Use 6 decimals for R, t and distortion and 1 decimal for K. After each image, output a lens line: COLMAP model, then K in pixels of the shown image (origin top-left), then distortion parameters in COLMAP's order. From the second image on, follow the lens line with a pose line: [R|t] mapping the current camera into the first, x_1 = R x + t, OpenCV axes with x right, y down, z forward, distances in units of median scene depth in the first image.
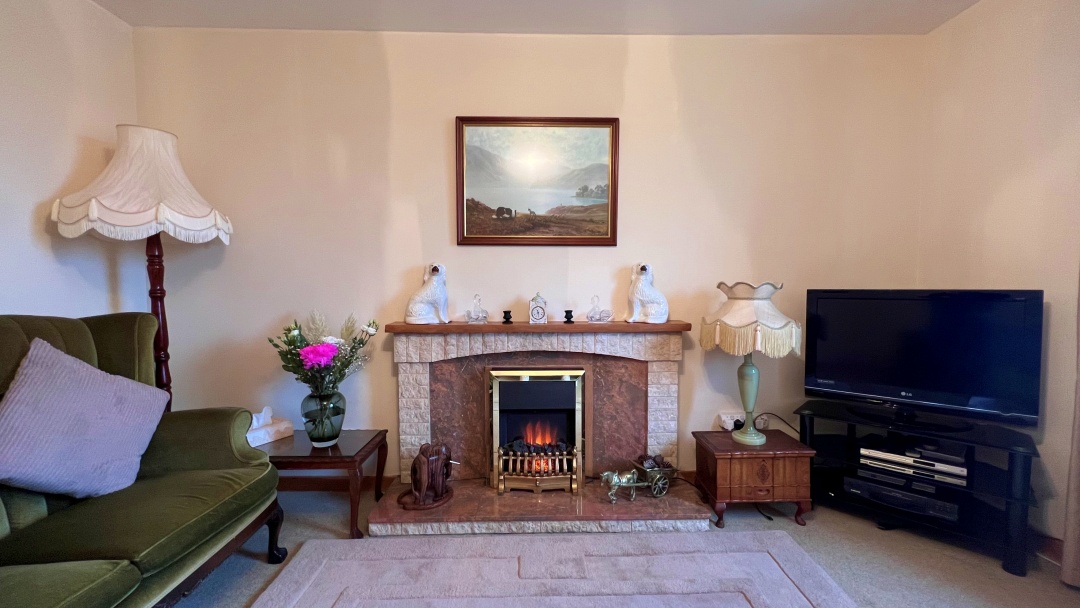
lens RADIAL K [[437.6, 0, 540.0], [0, 437.6, 304.0], [0, 0, 1]] dist [-0.000020, 0.000044]
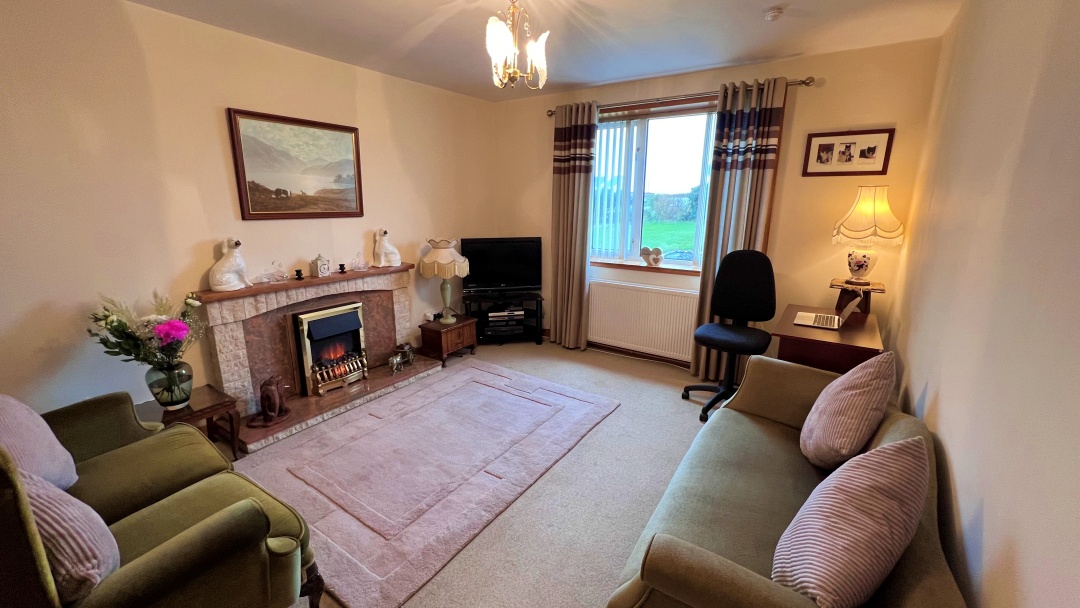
lens RADIAL K [[430.5, 0, 542.4], [0, 430.5, 303.2], [0, 0, 1]] dist [-0.000747, -0.000095]
pose [[0.572200, -0.188903, 0.798062, -0.727806], [0.030732, 0.977366, 0.209310, -0.139565], [-0.819538, -0.095241, 0.565055, -0.366678]]
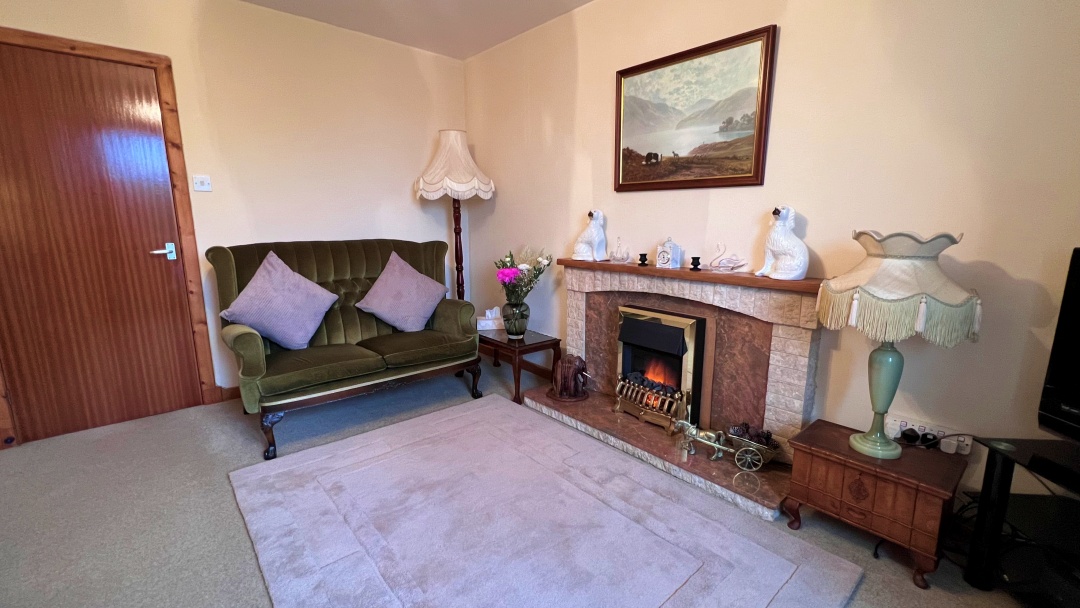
lens RADIAL K [[456.1, 0, 537.1], [0, 456.1, 303.7], [0, 0, 1]] dist [0.001074, -0.000317]
pose [[0.639819, 0.142950, -0.755114, 0.625471], [-0.041618, 0.987552, 0.151689, -0.022274], [0.767398, -0.065627, 0.637804, 0.087330]]
